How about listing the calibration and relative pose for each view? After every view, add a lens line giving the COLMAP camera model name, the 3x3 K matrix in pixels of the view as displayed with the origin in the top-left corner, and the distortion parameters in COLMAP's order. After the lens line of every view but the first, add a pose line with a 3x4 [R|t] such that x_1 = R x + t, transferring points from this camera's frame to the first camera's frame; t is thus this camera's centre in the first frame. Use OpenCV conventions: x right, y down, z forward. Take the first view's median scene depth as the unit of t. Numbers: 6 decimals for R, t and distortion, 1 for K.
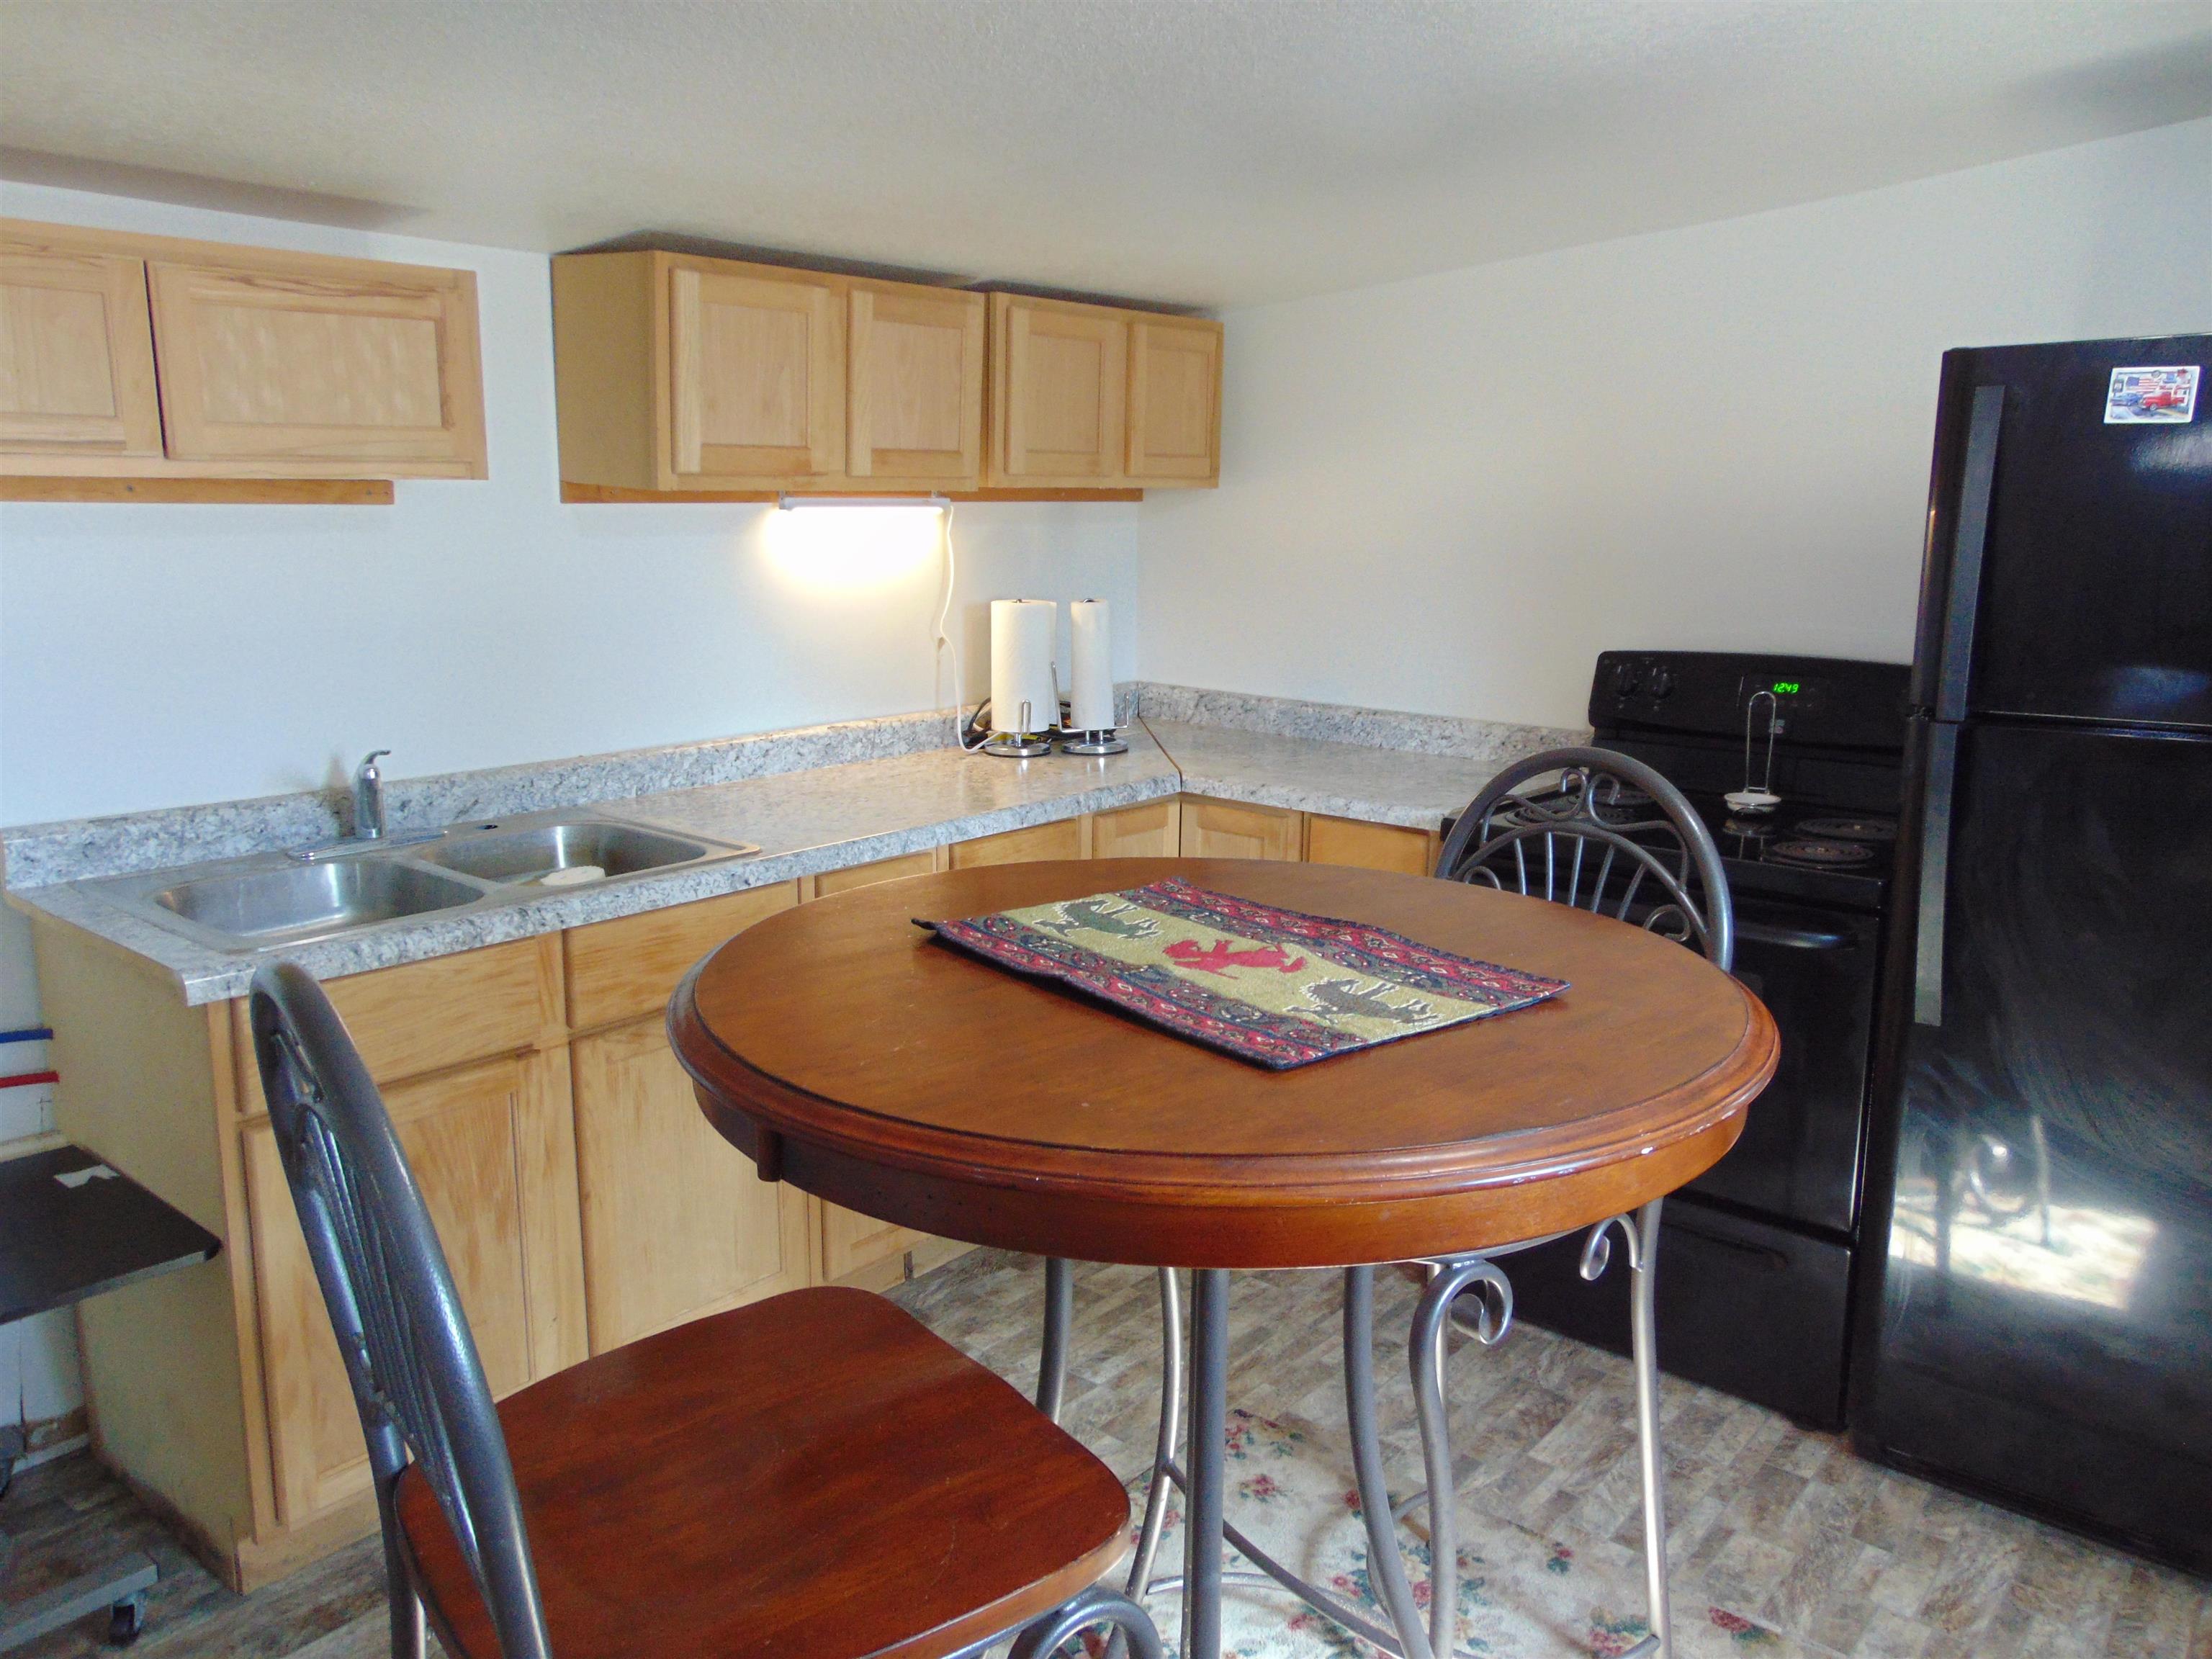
lens RADIAL K [[1689.8, 0, 1114.7], [0, 1689.8, 826.0], [0, 0, 1]] dist [0.000061, 0.062647]
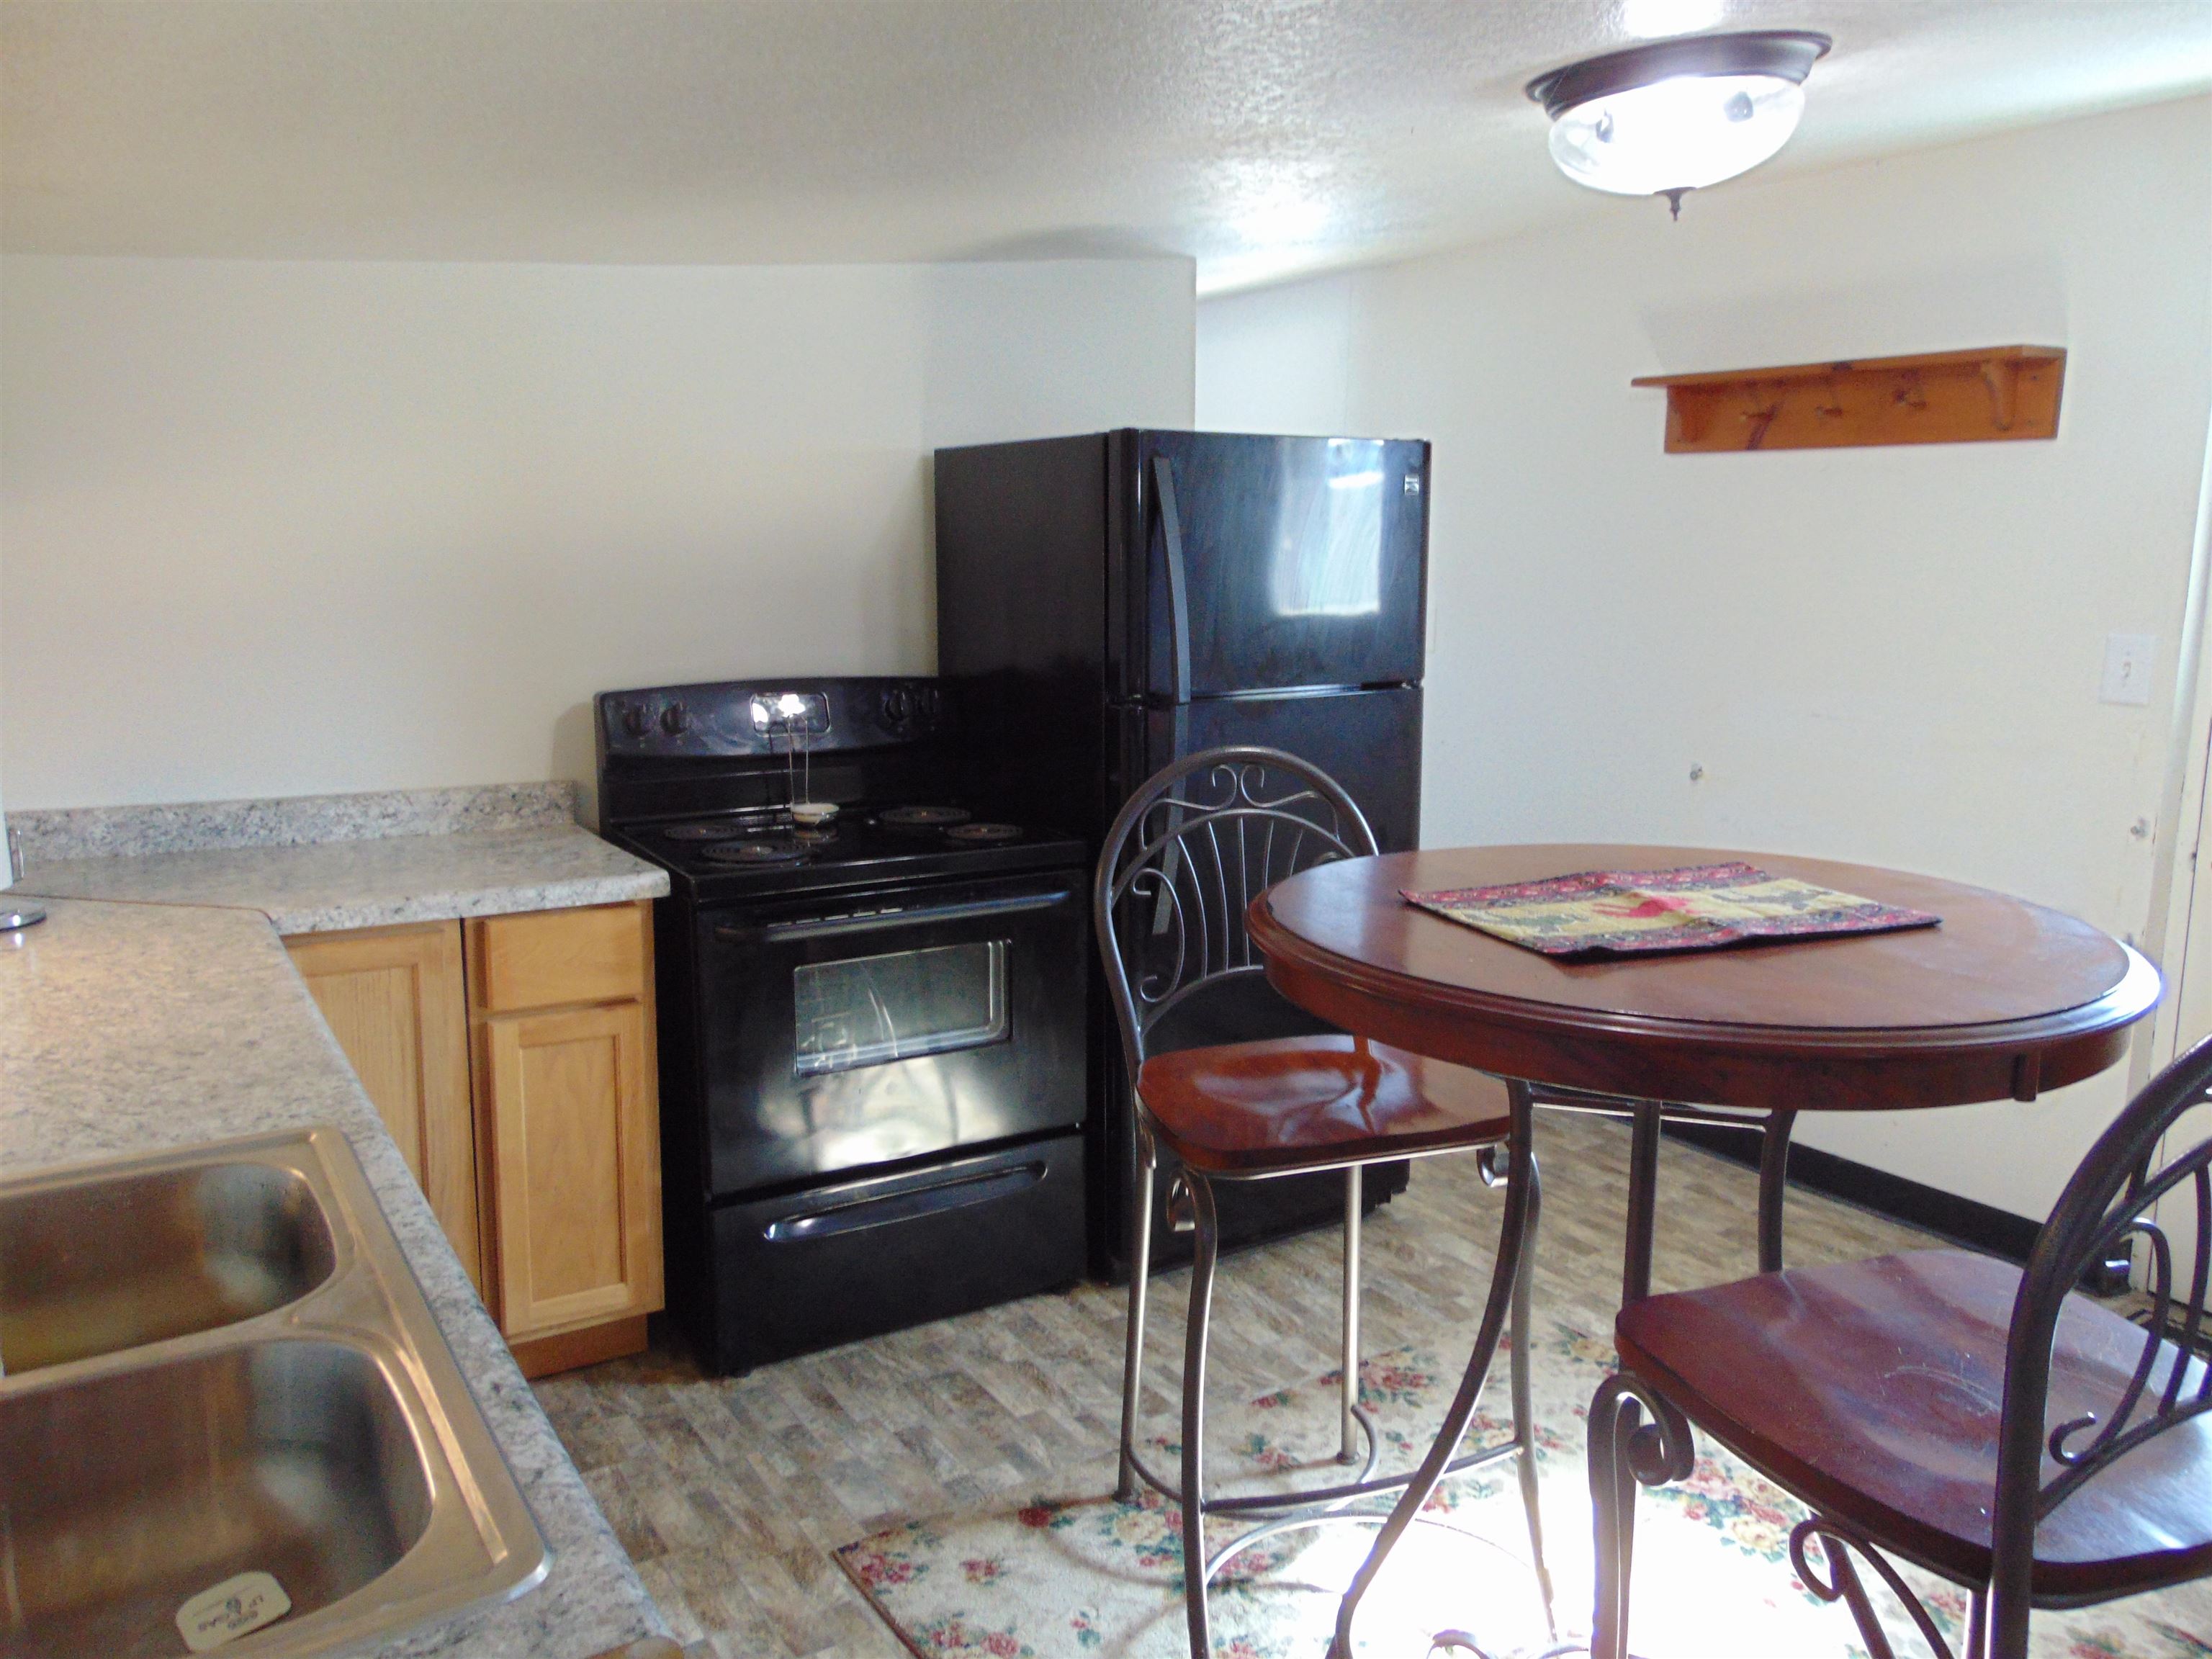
lens RADIAL K [[1689.8, 0, 1114.7], [0, 1689.8, 826.0], [0, 0, 1]] dist [0.000061, 0.062647]
pose [[0.293341, -0.163354, 0.941948, -0.505832], [0.176553, 0.977602, 0.114555, -0.081564], [-0.939564, 0.132700, 0.315611, 0.397195]]
